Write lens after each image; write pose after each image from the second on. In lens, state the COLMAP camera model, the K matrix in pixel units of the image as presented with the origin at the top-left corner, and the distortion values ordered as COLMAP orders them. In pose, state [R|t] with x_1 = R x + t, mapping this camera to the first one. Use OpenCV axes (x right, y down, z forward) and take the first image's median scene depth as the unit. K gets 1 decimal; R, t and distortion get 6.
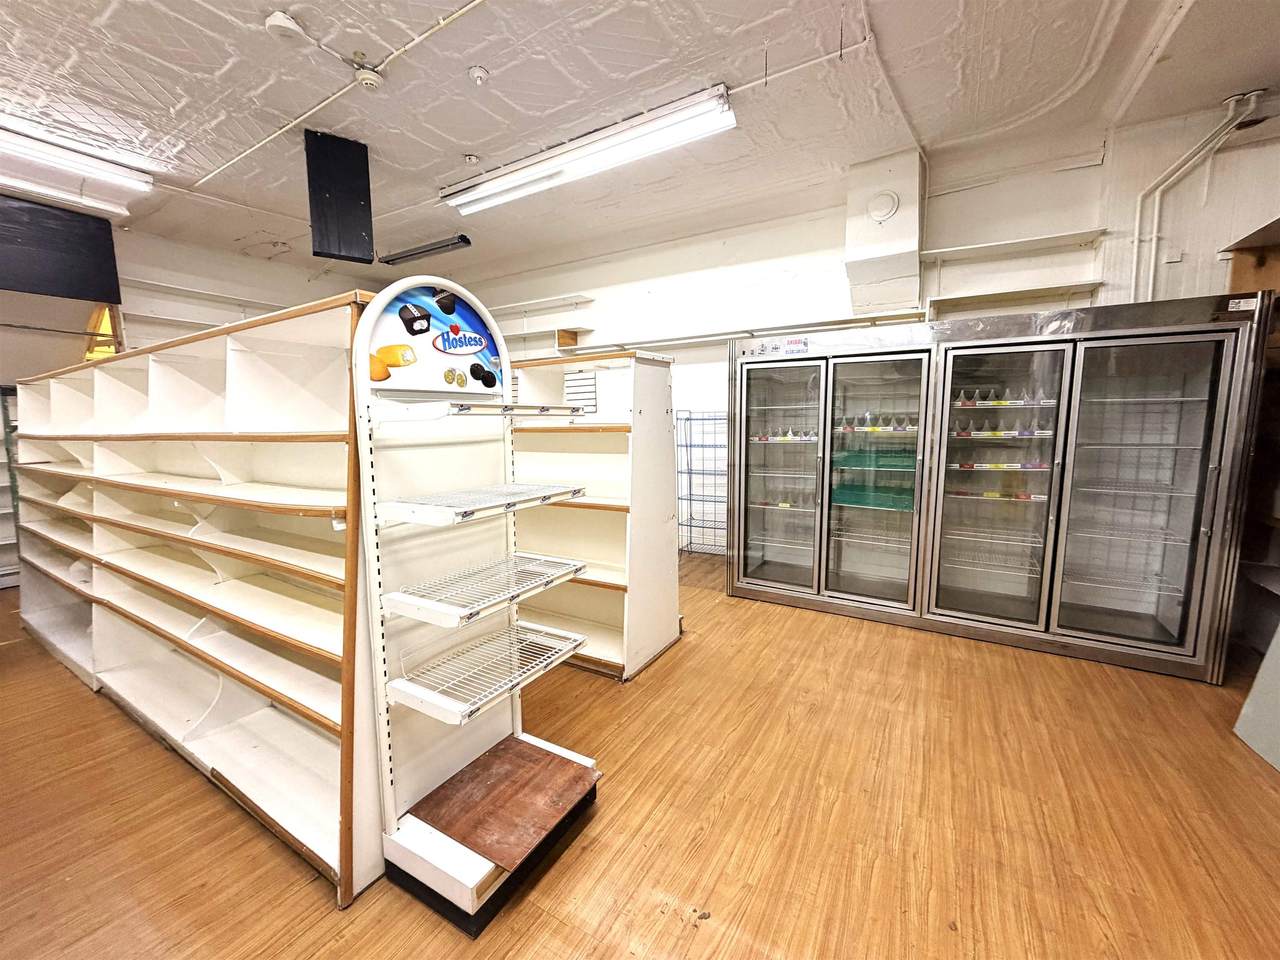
lens RADIAL K [[509.6, 0, 641.5], [0, 509.6, 482.9], [0, 0, 1]] dist [0.001719, 0.000165]
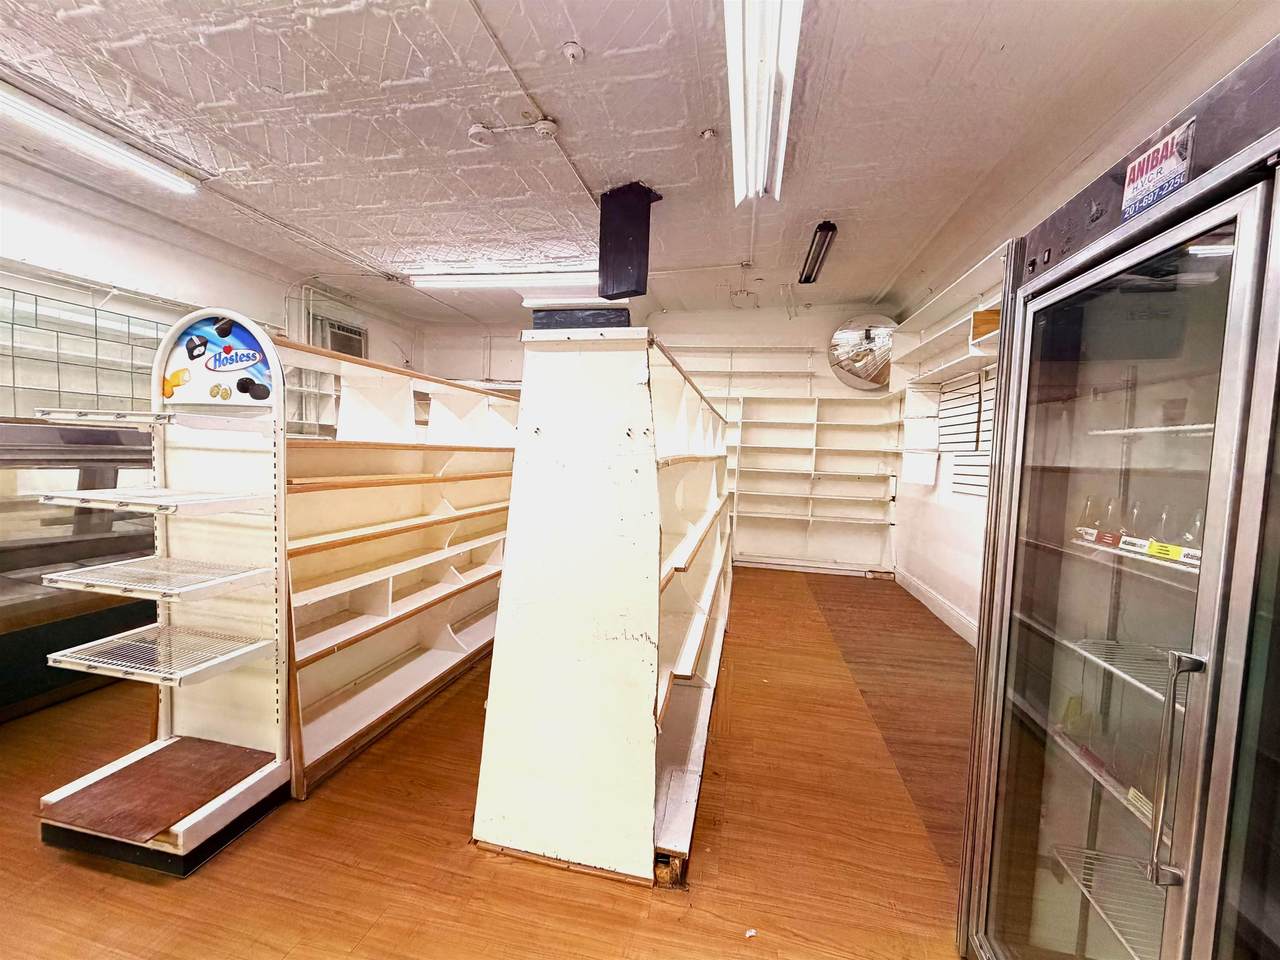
lens RADIAL K [[509.6, 0, 635.3], [0, 509.6, 478.9], [0, 0, 1]] dist [0.001719, 0.000165]
pose [[0.309227, 0.084640, -0.947214, 0.580688], [-0.160384, 0.986406, 0.035783, -0.117377], [0.937366, 0.140853, 0.318598, 0.879597]]
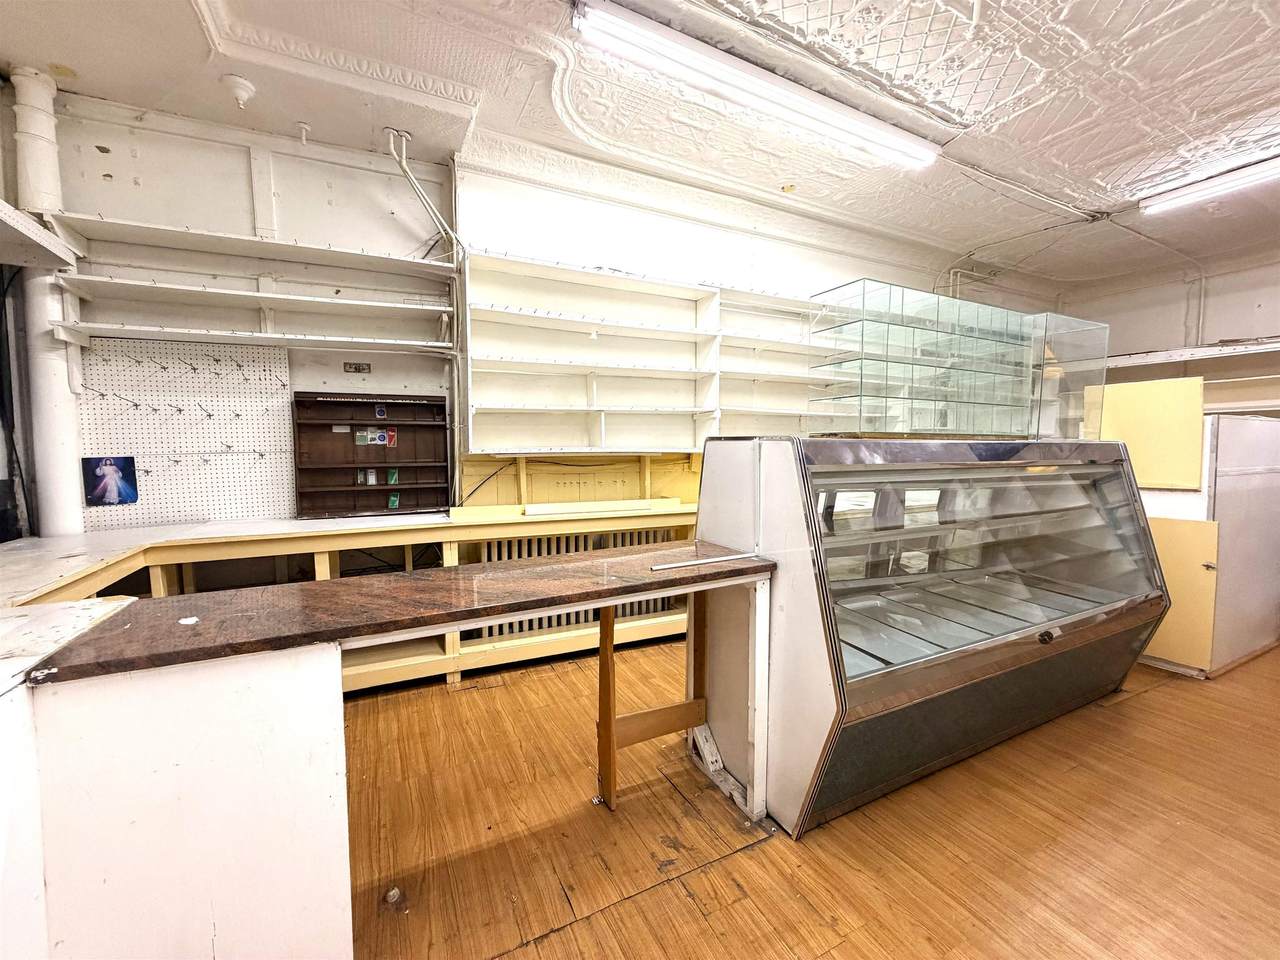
lens RADIAL K [[509.6, 0, 638.4], [0, 509.6, 479.3], [0, 0, 1]] dist [0.001719, 0.000165]
pose [[-0.536941, 0.070315, -0.840684, 0.405553], [-0.087942, 0.986426, 0.138674, -0.072210], [0.839024, 0.148391, -0.523469, 0.560115]]
